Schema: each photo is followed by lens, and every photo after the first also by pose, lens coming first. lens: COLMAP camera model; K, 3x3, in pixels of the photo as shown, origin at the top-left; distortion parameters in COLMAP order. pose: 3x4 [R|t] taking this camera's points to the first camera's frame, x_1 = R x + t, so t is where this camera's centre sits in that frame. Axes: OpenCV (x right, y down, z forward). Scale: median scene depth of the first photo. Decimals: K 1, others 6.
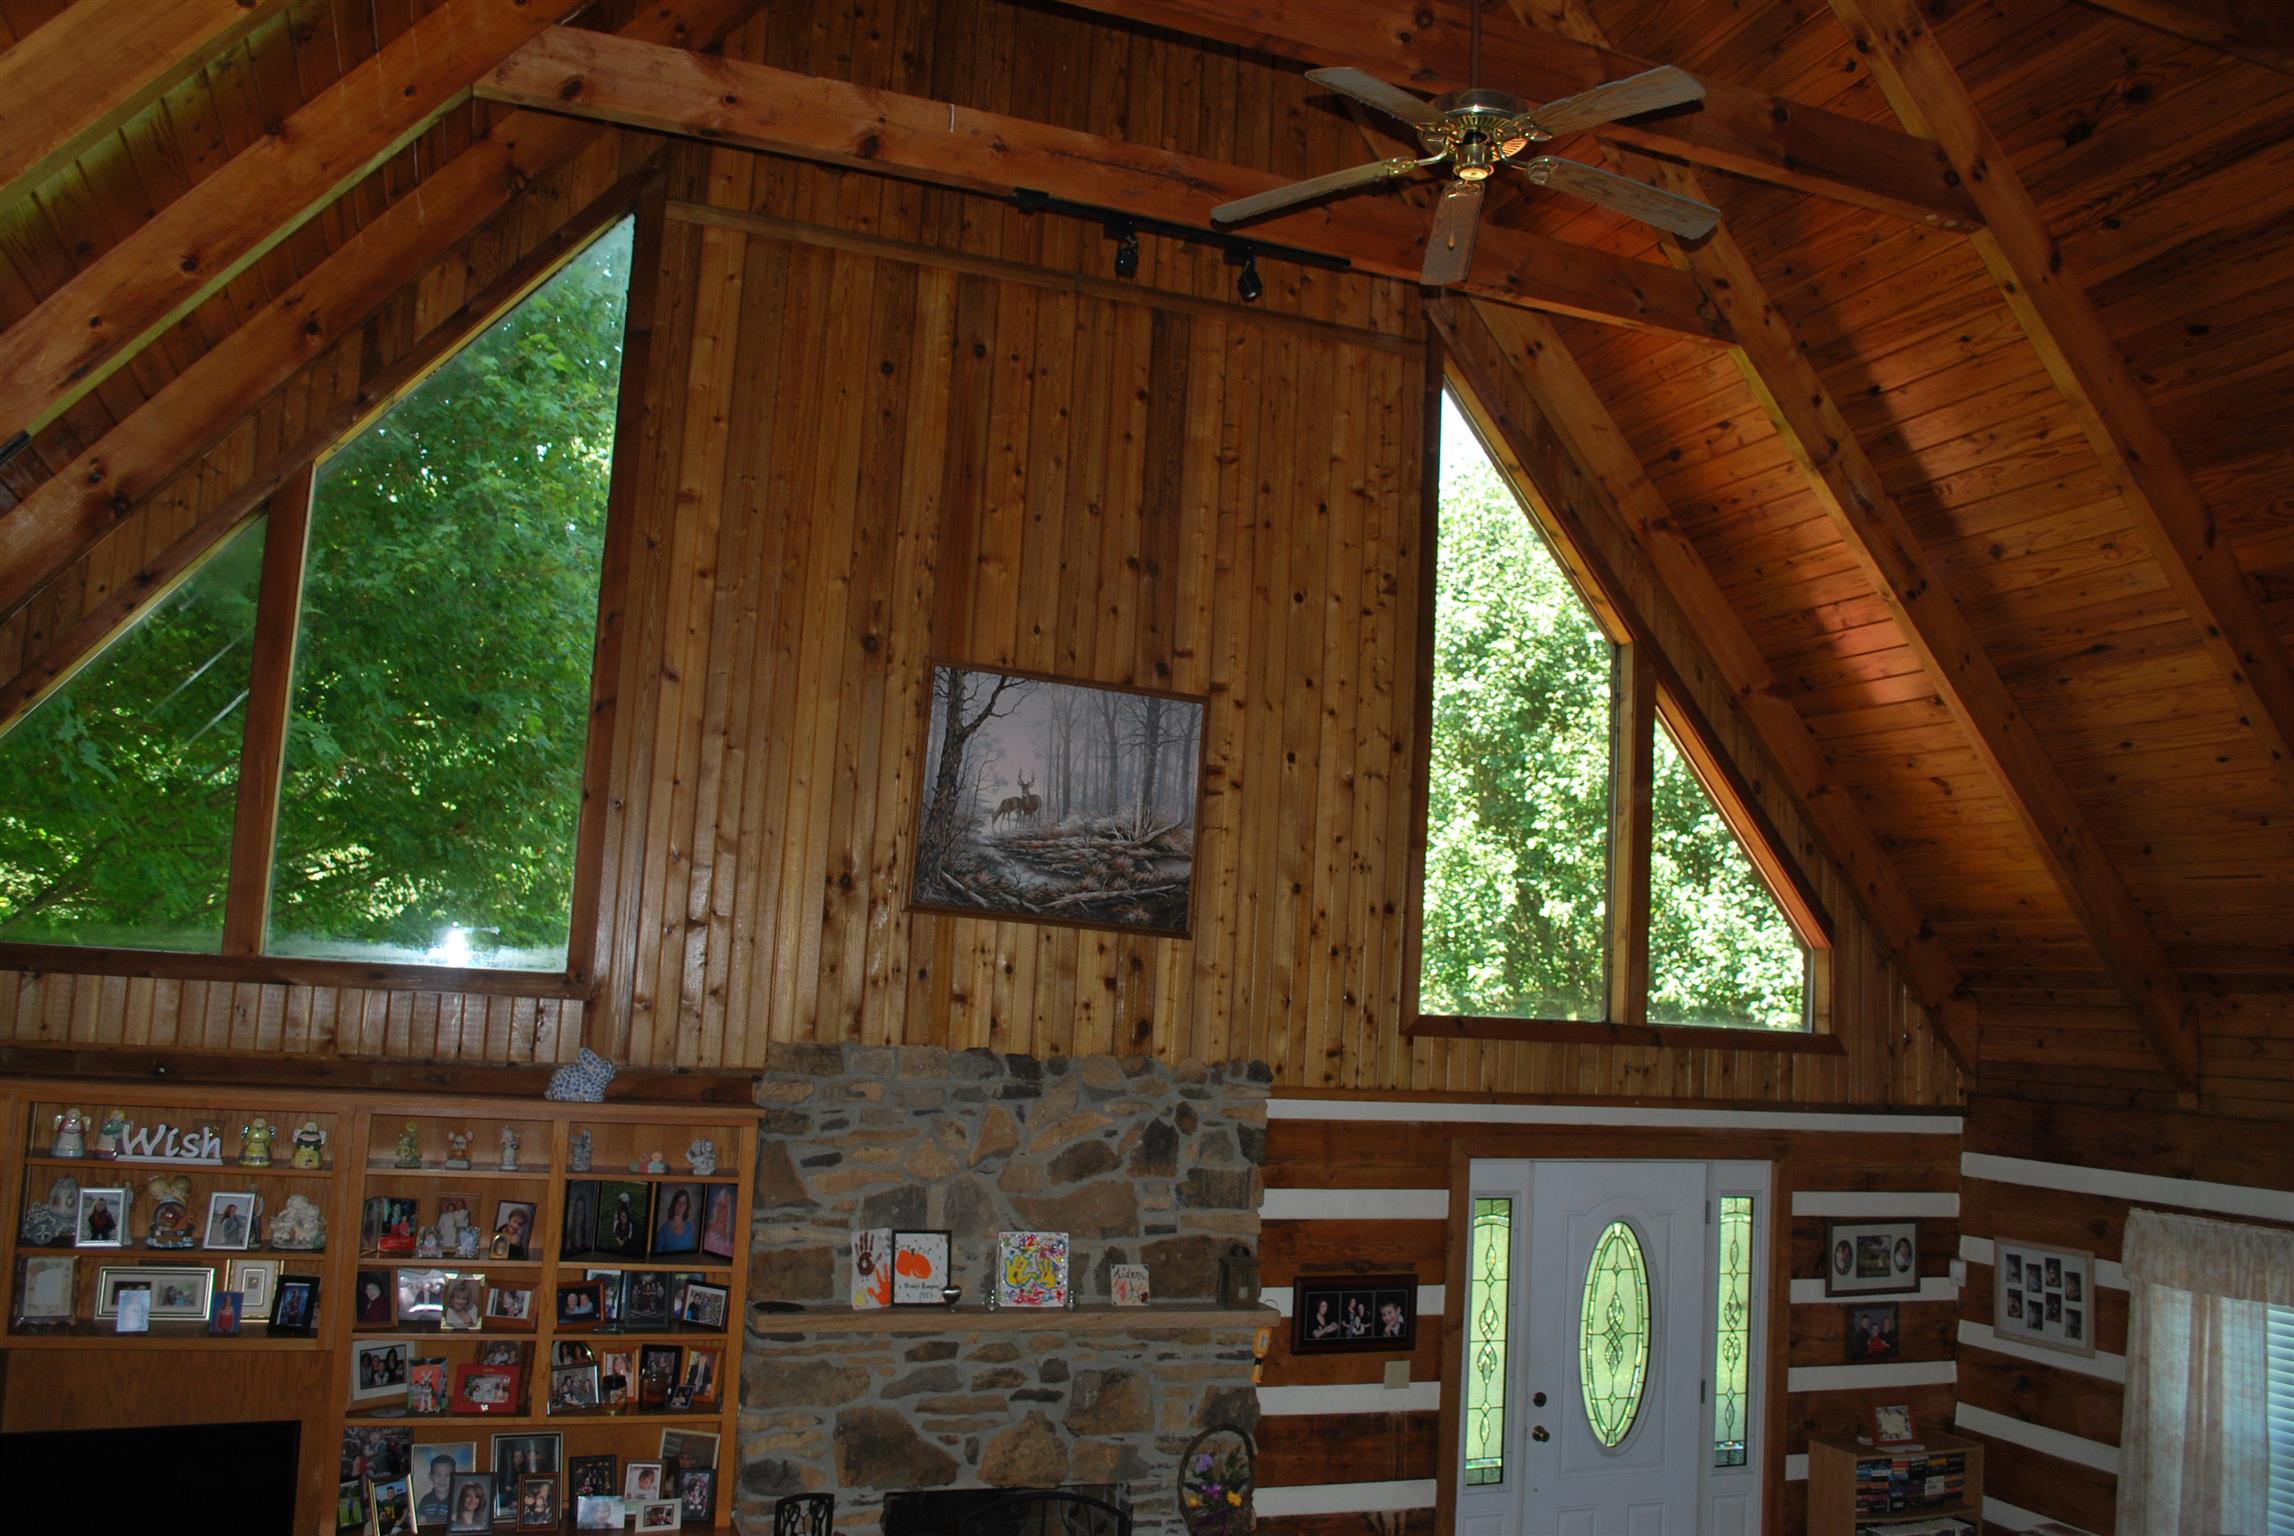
lens RADIAL K [[1808.6, 0, 1153.8], [0, 1808.6, 763.9], [0, 0, 1]] dist [-0.083635, 0.012512]
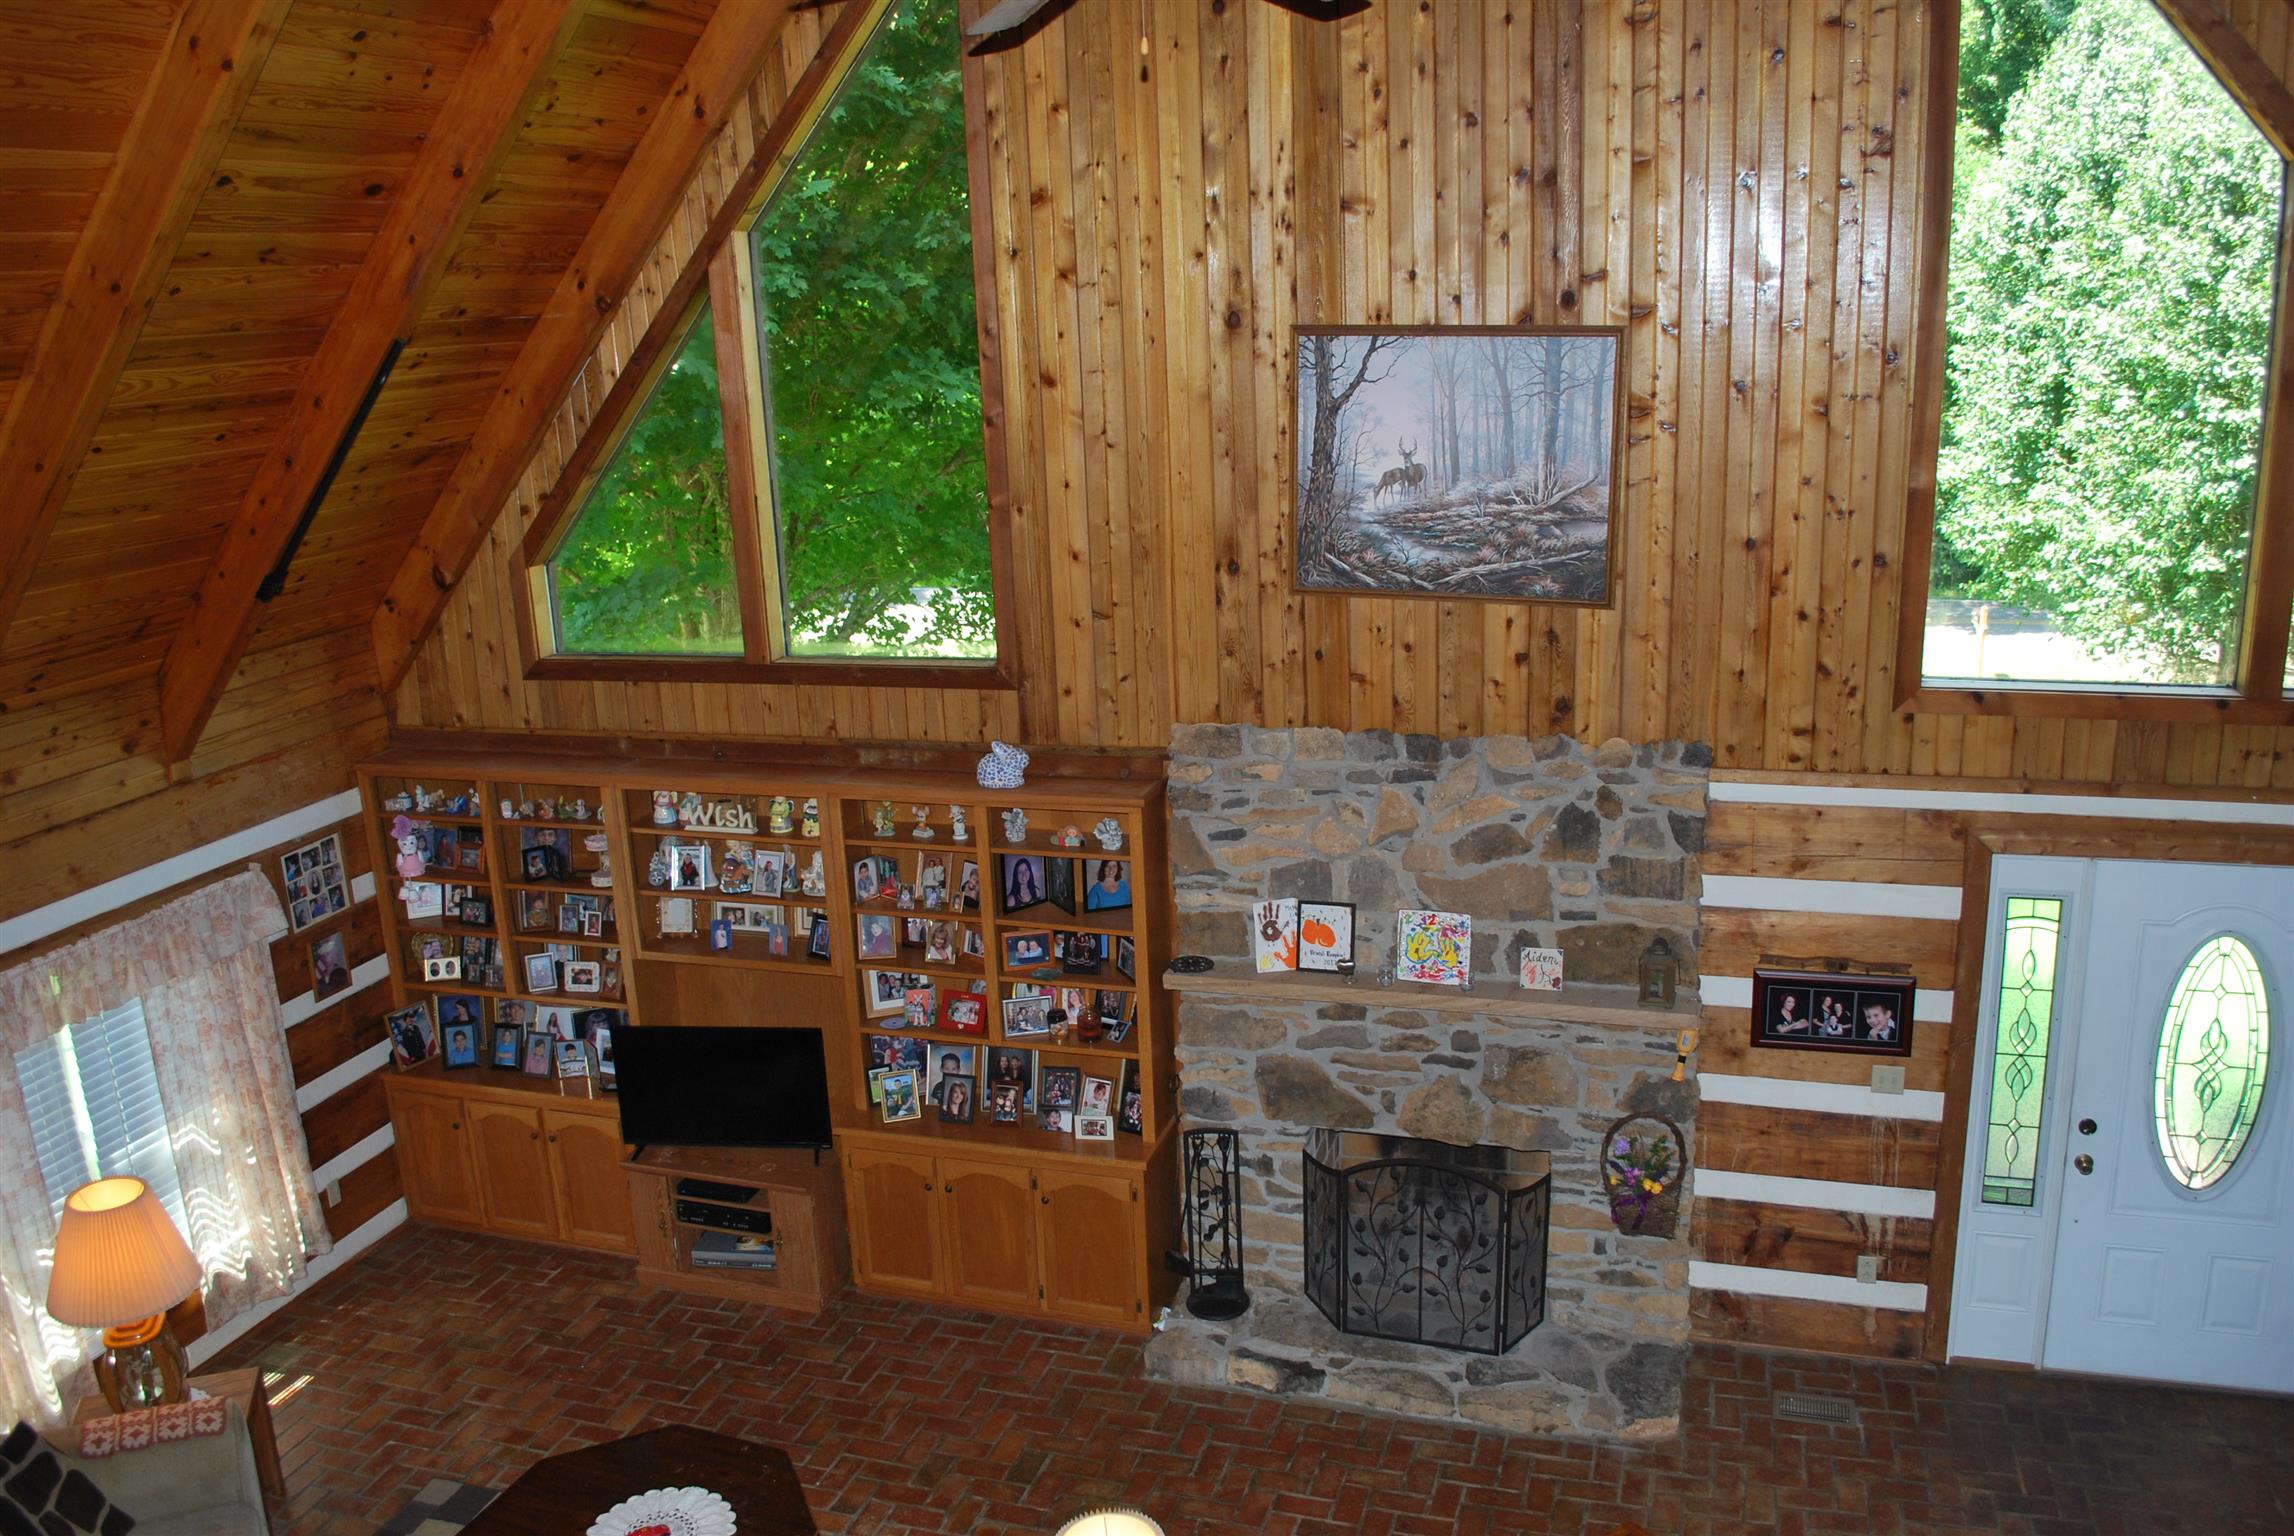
lens RADIAL K [[1808.6, 0, 1152.5], [0, 1808.6, 765.8], [0, 0, 1]] dist [-0.083635, 0.012512]
pose [[0.779672, 0.074799, -0.621705, 0.405649], [0.157035, 0.937757, 0.309760, -0.142386], [0.606178, -0.339140, 0.719397, 0.202495]]
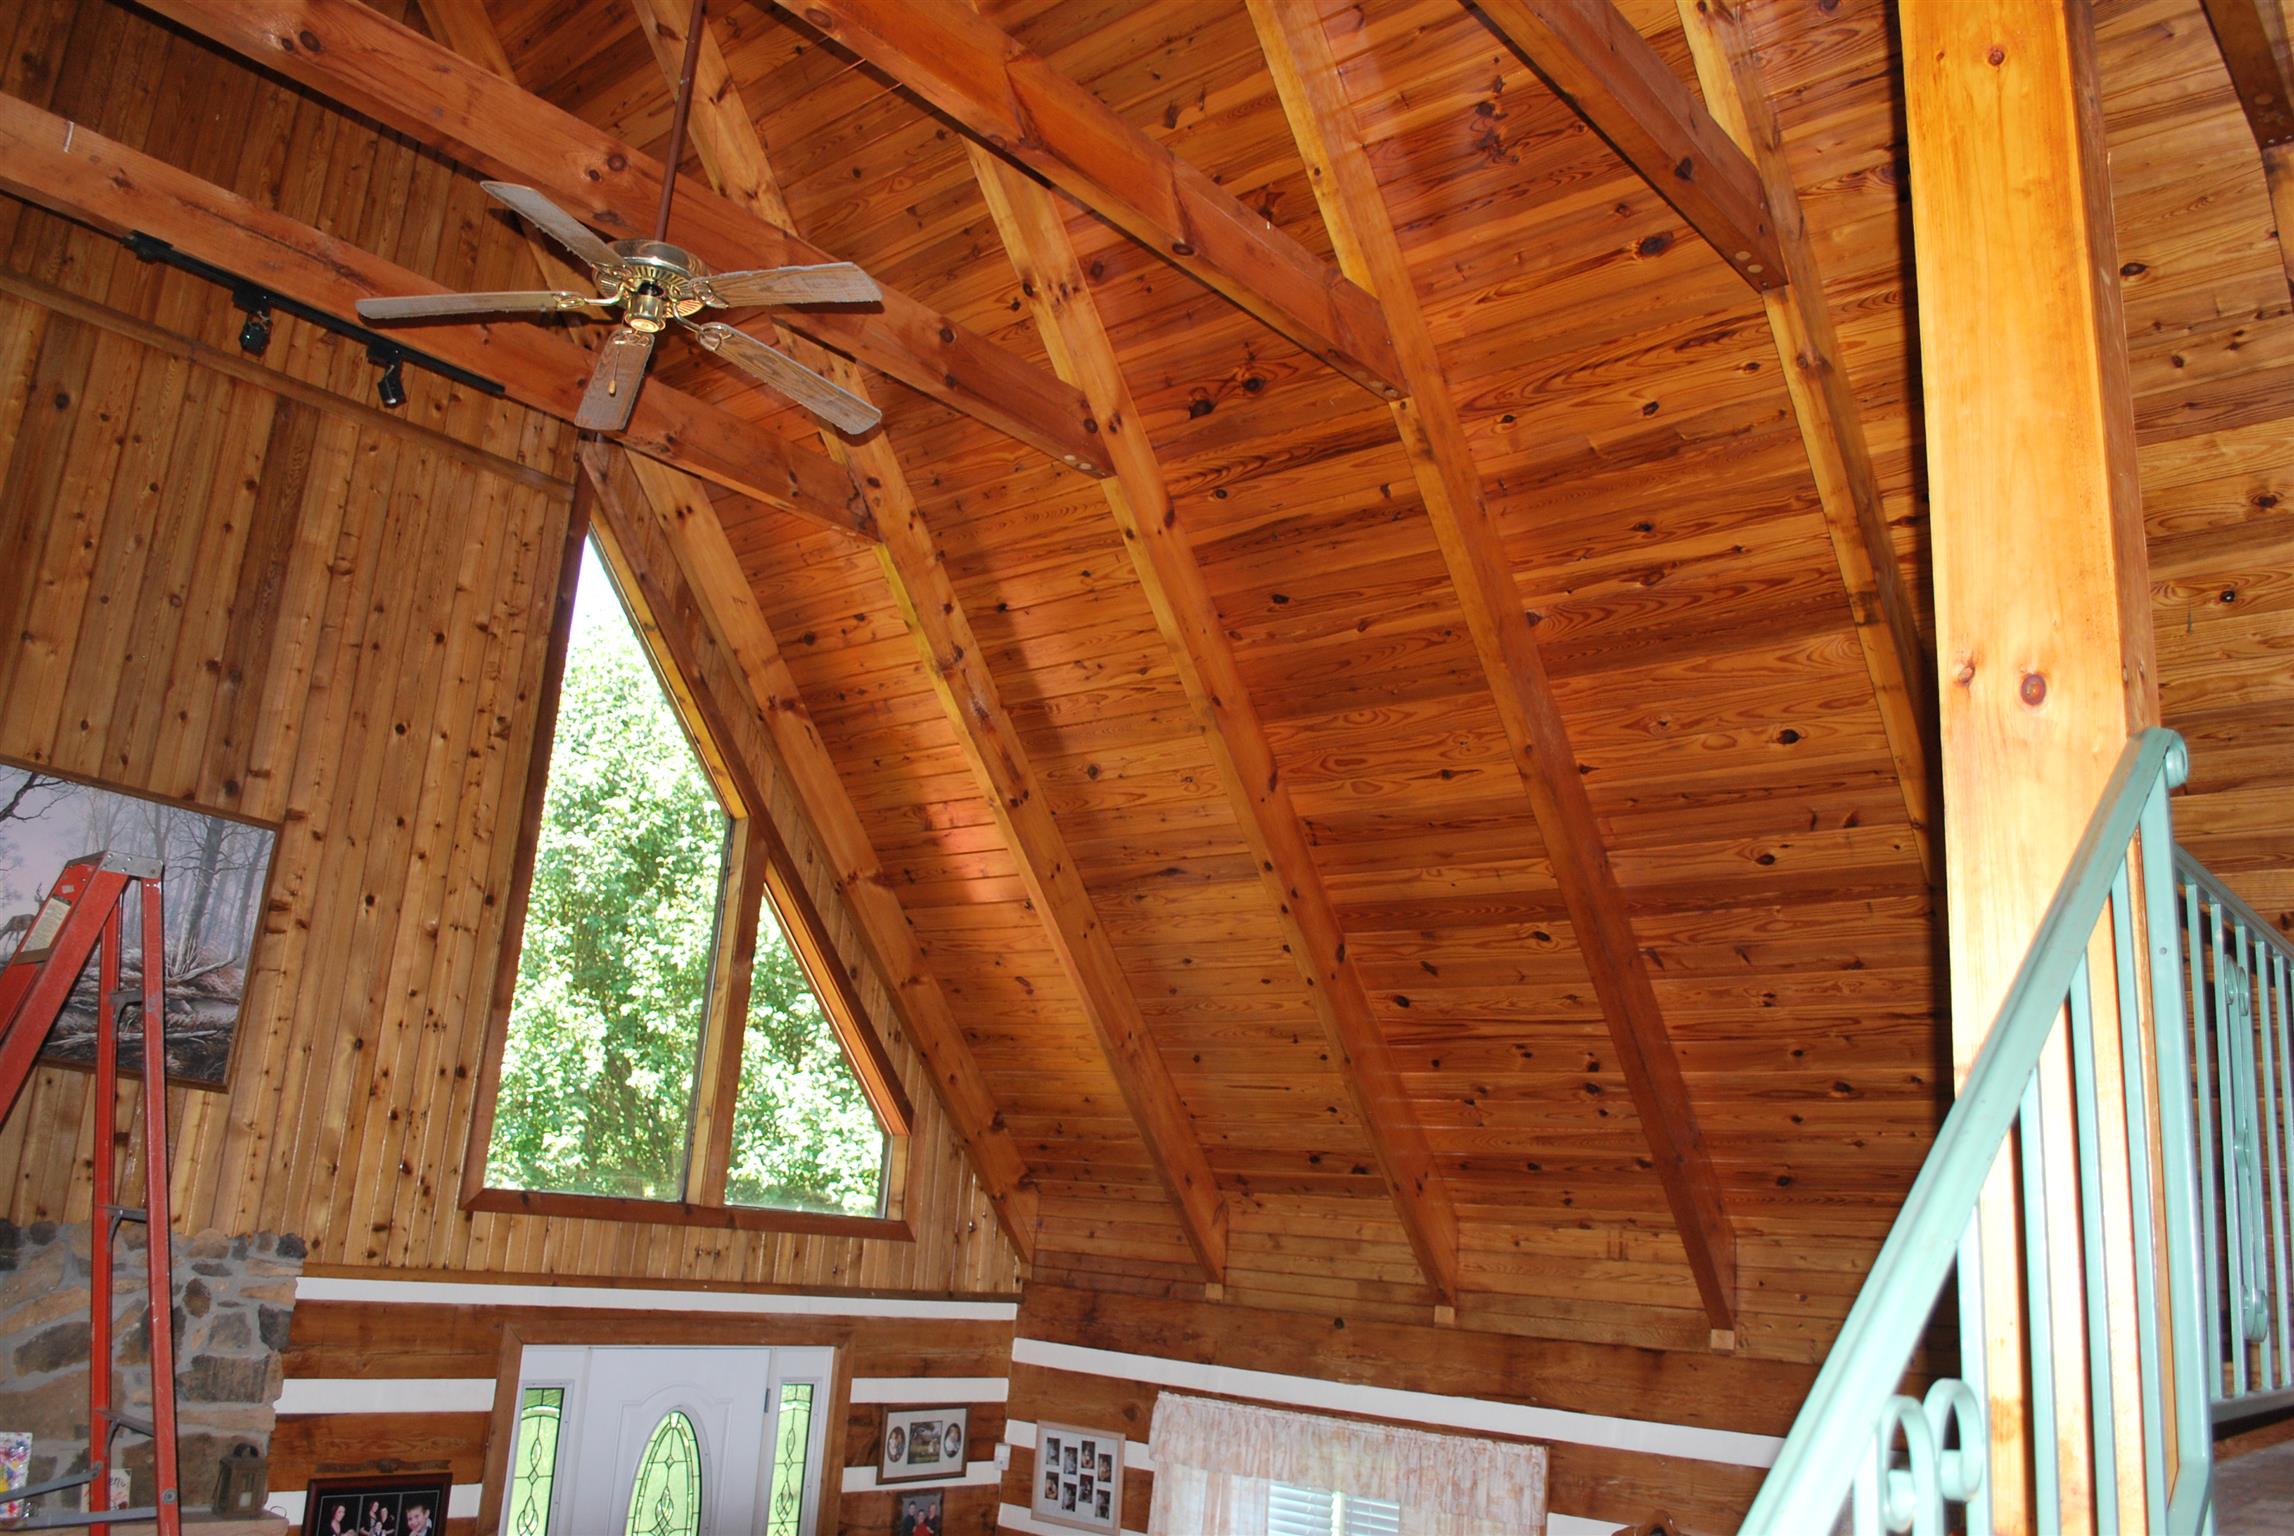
lens RADIAL K [[1808.6, 0, 1159.0], [0, 1808.6, 763.2], [0, 0, 1]] dist [-0.083635, 0.012512]
pose [[0.878965, 0.126934, 0.459683, 0.004270], [-0.083168, 0.989955, -0.114334, -0.002499], [-0.469579, 0.062264, 0.880692, 0.012352]]
